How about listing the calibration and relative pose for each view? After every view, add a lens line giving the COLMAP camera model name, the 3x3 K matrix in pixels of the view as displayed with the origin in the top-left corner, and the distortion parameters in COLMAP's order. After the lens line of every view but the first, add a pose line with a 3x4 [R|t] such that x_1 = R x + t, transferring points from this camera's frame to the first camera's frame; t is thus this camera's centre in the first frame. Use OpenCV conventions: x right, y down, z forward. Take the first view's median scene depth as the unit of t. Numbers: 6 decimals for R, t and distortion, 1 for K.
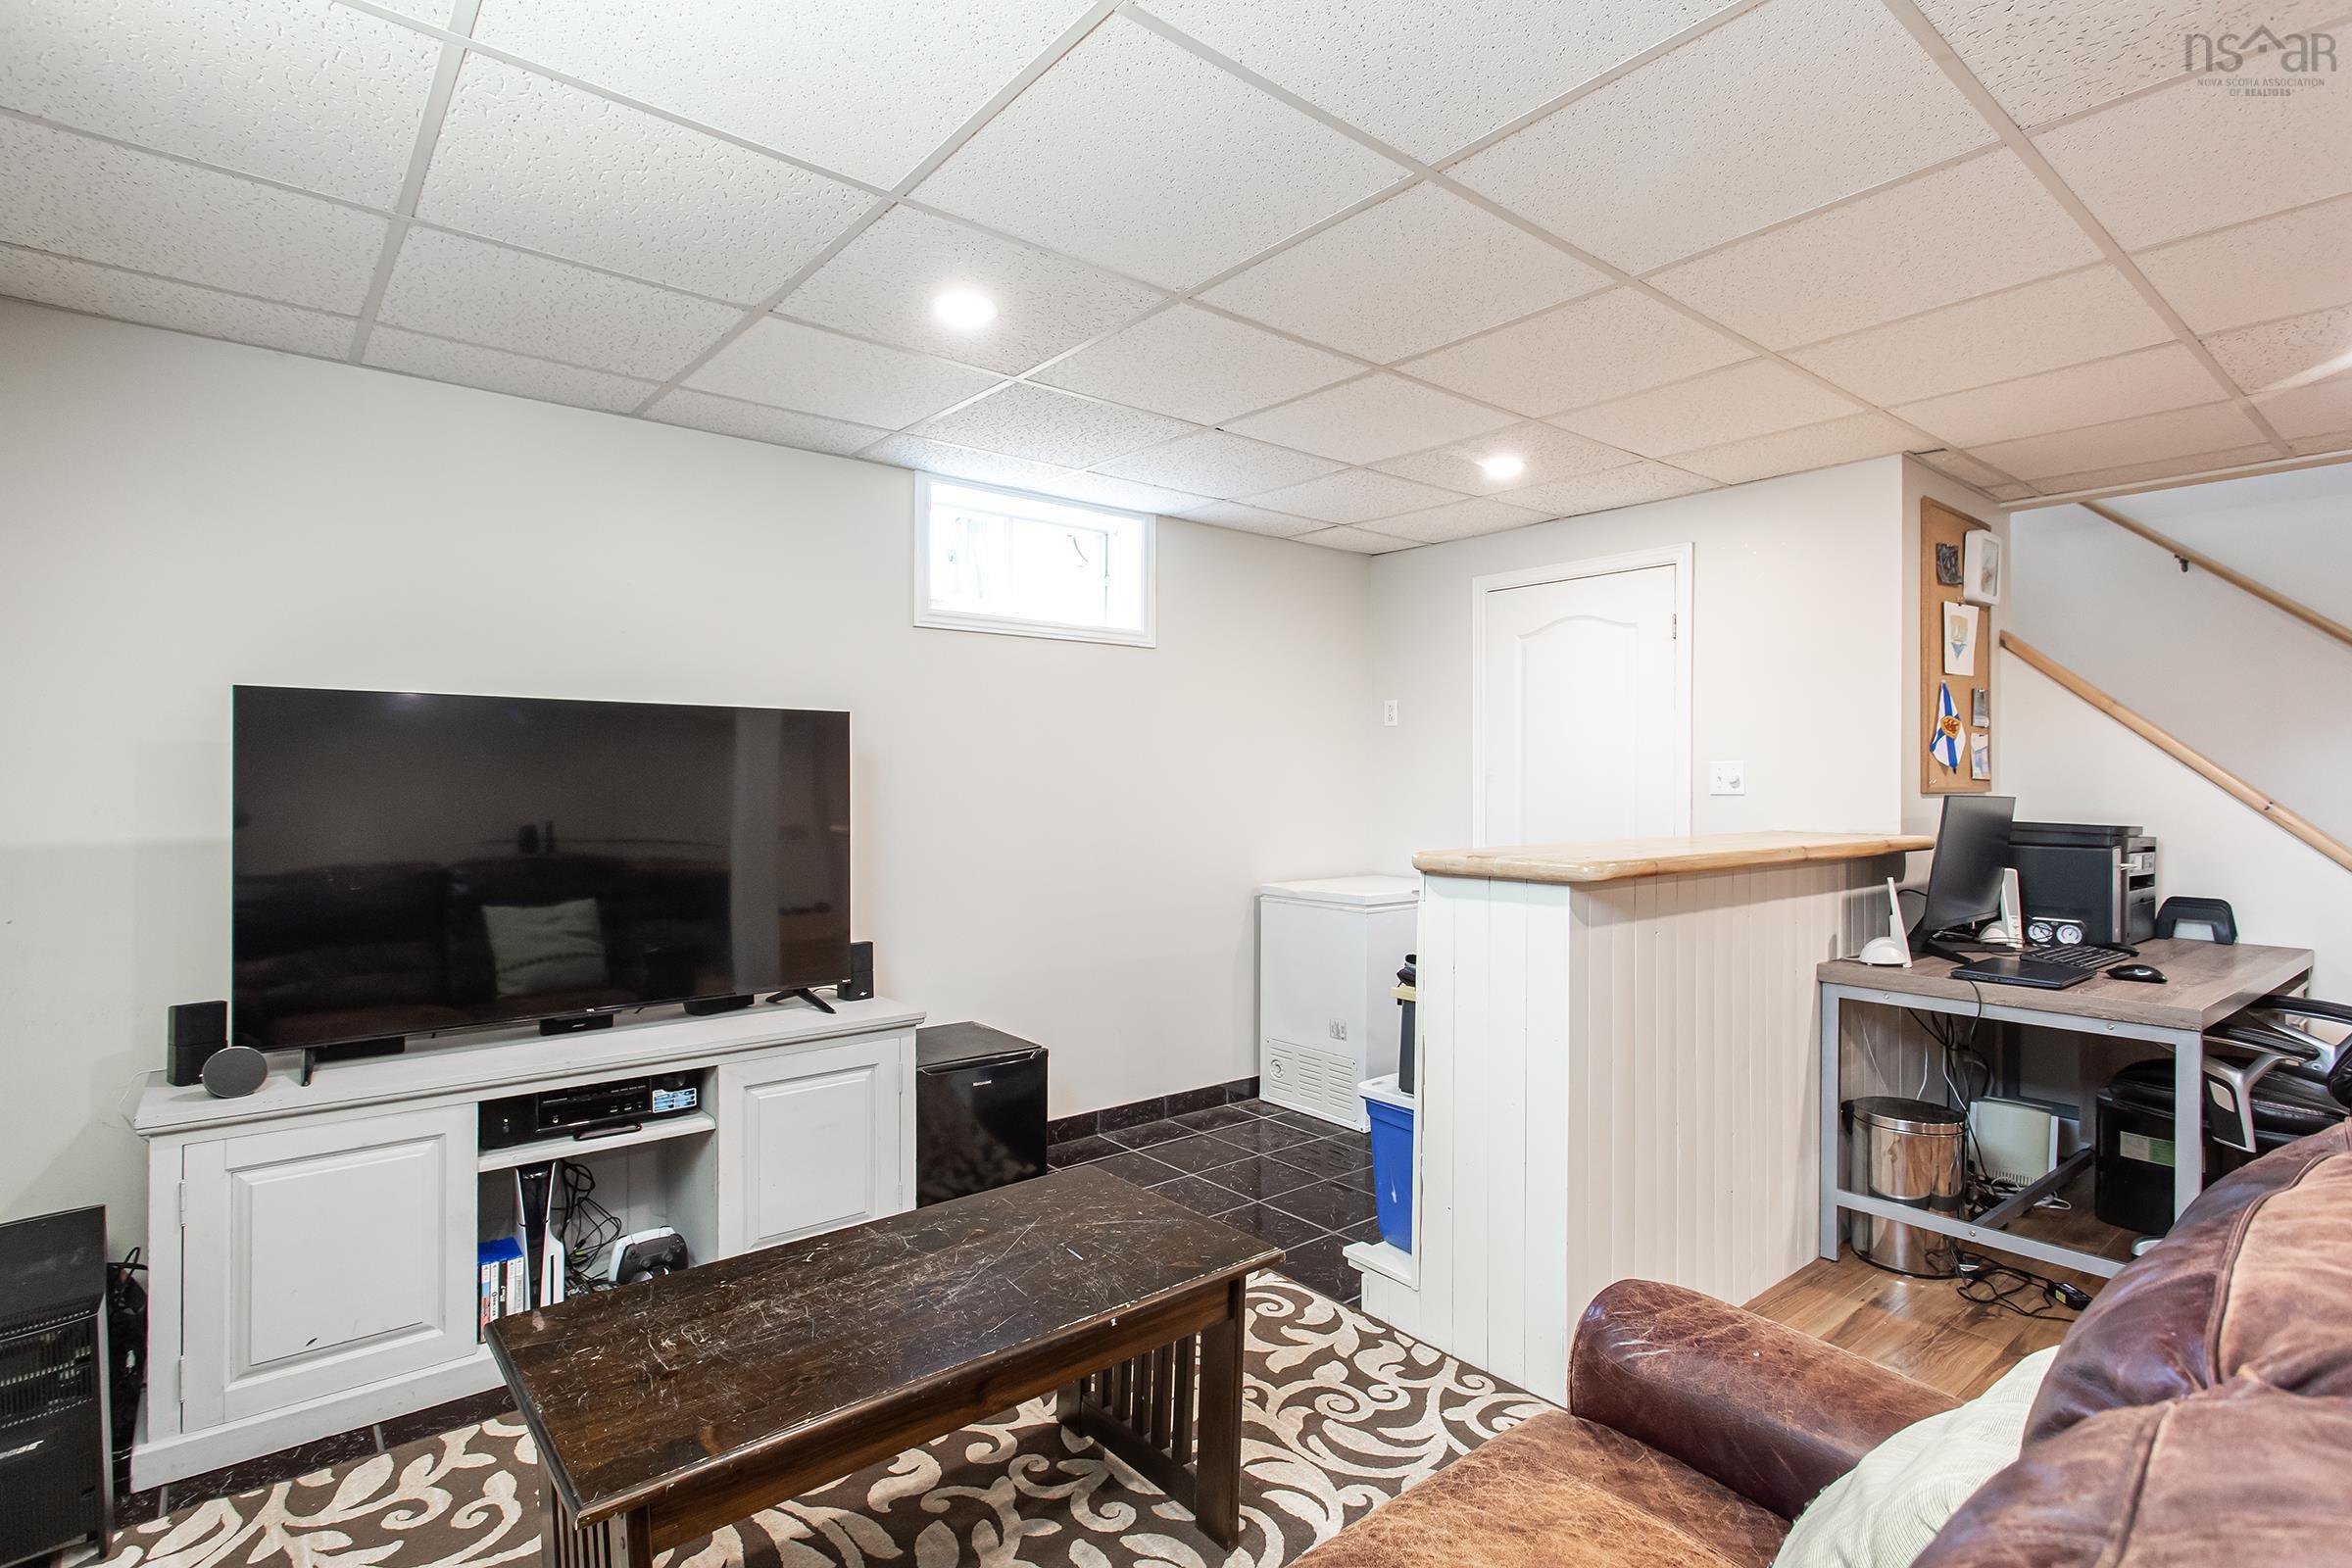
lens RADIAL K [[1133.2, 0, 1159.1], [0, 1133.2, 780.4], [0, 0, 1]] dist [0.002506, 0.000645]
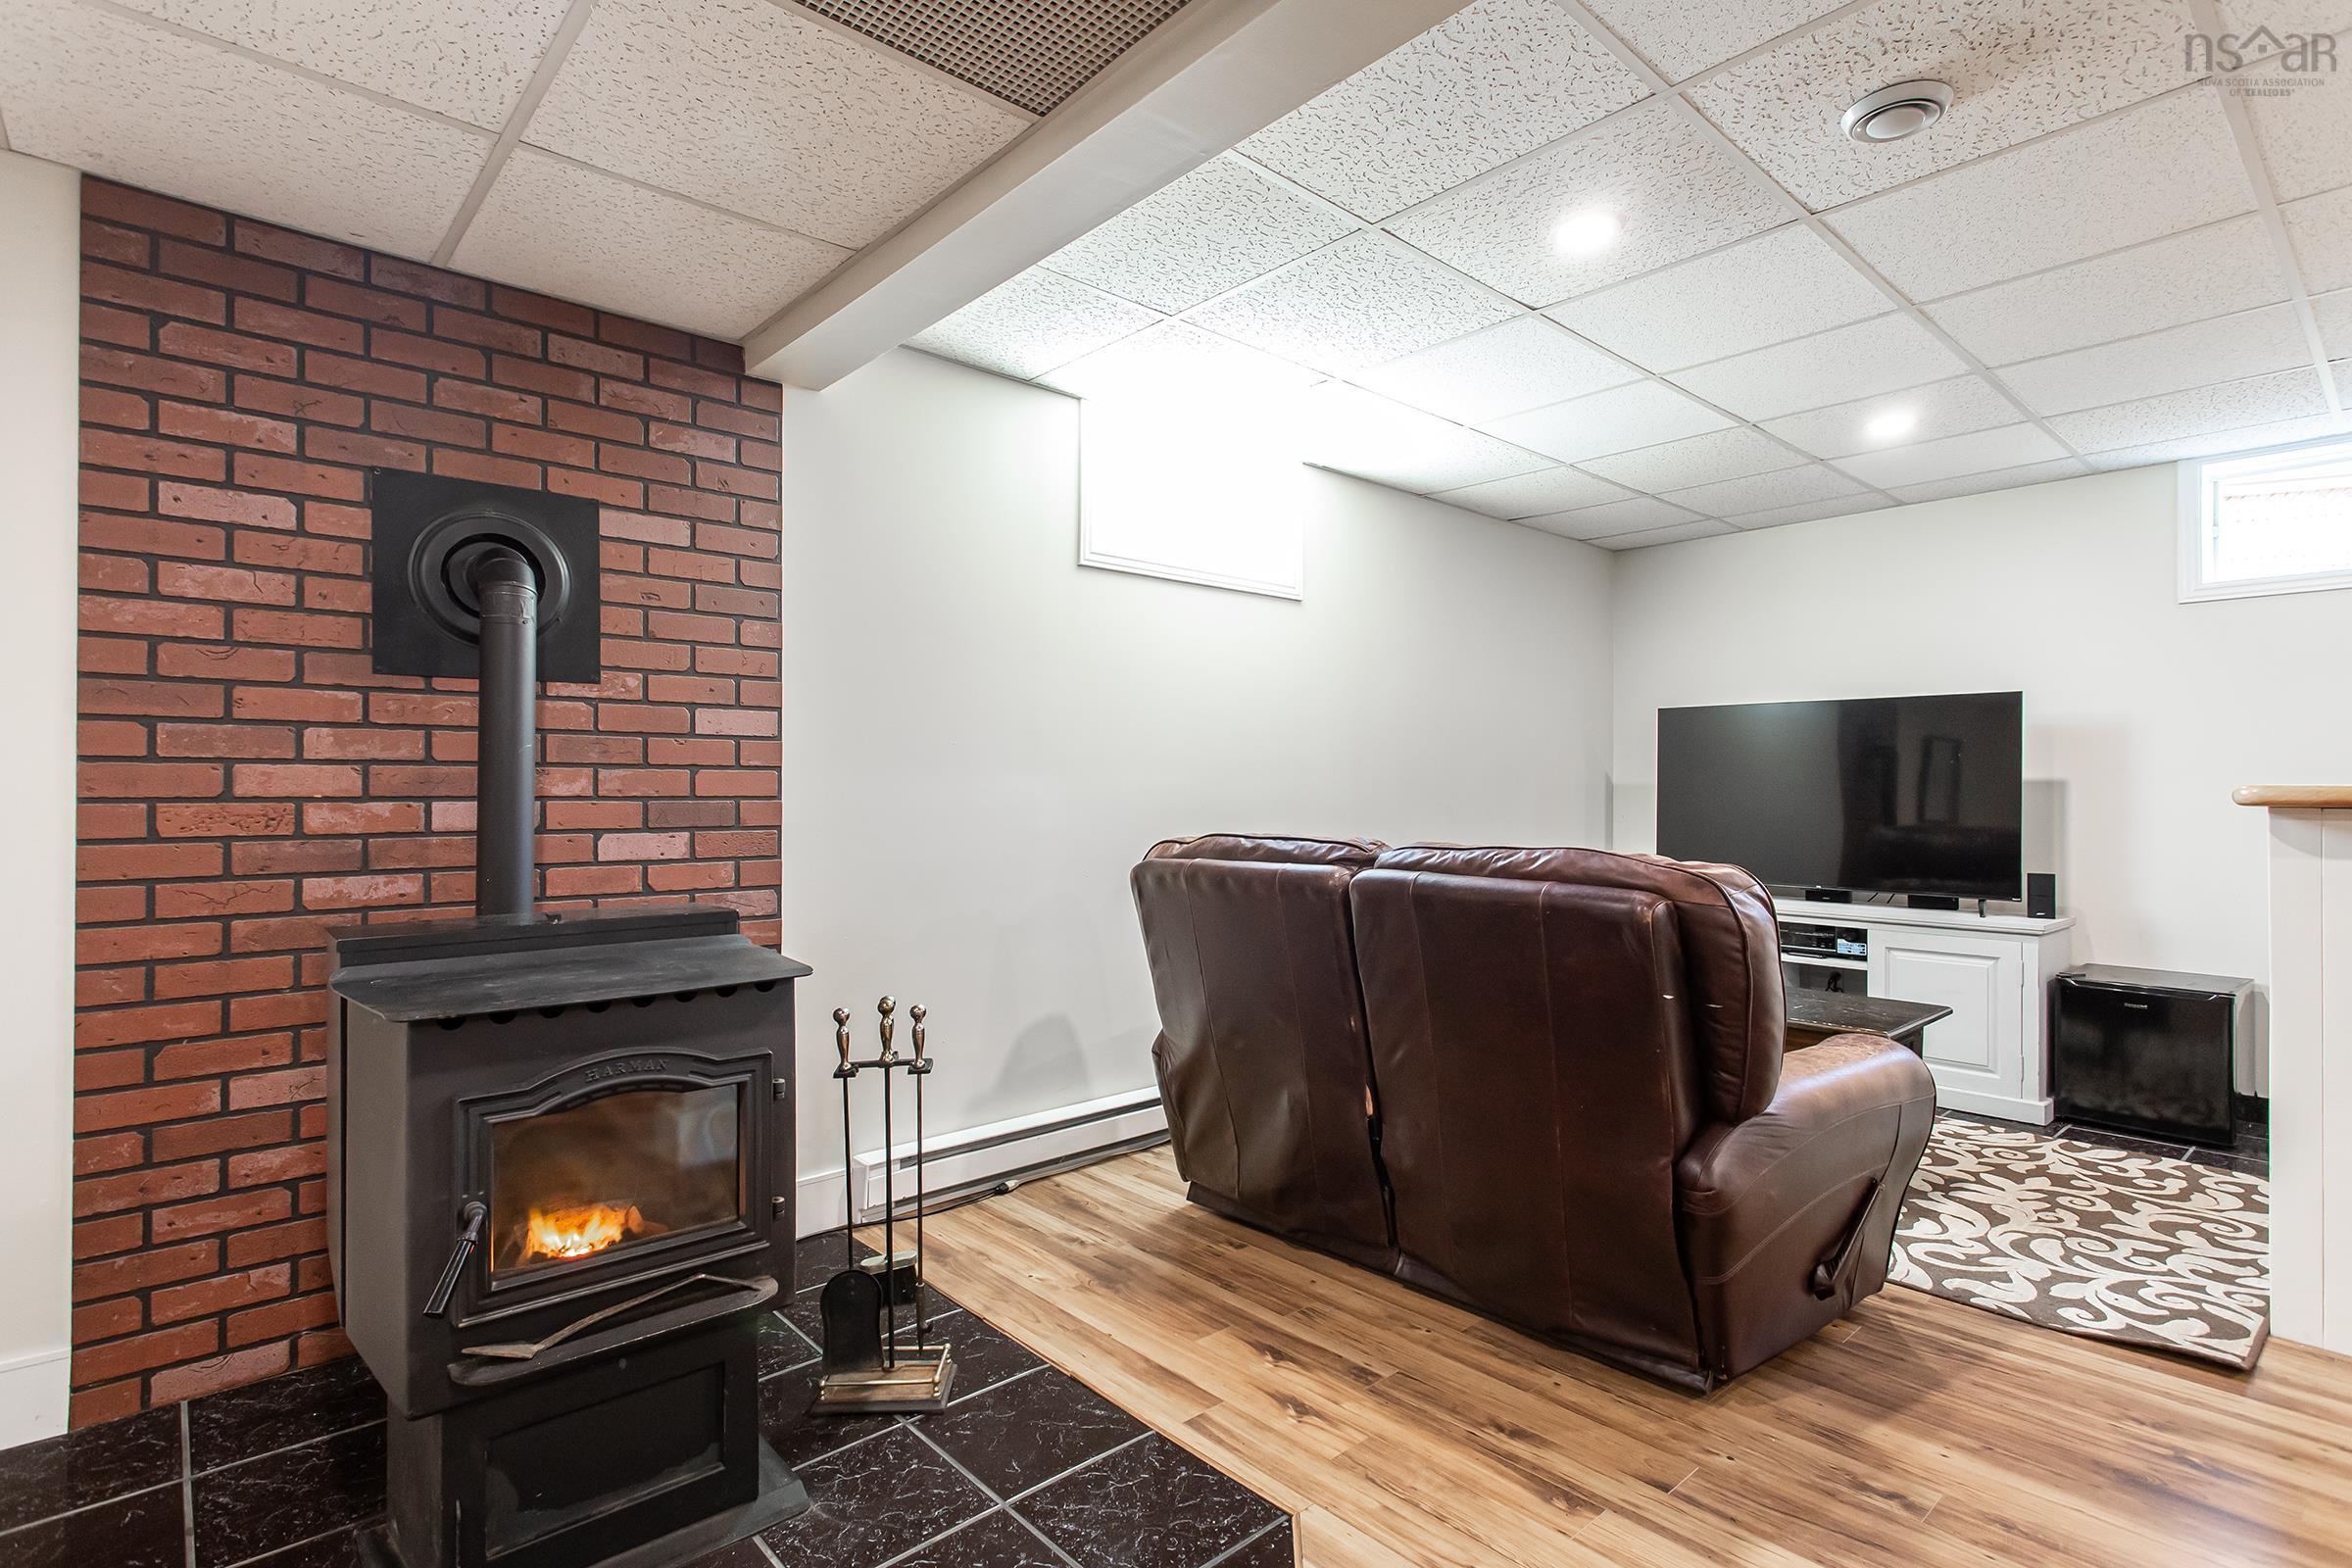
lens RADIAL K [[1154.2, 0, 1205.1], [0, 1154.2, 785.4], [0, 0, 1]] dist [0.012702, 0.000211]
pose [[0.063816, -0.005419, -0.997947, 1.262849], [-0.006950, 0.999959, -0.005874, 0.077890], [0.997938, 0.007310, 0.063775, -0.008847]]
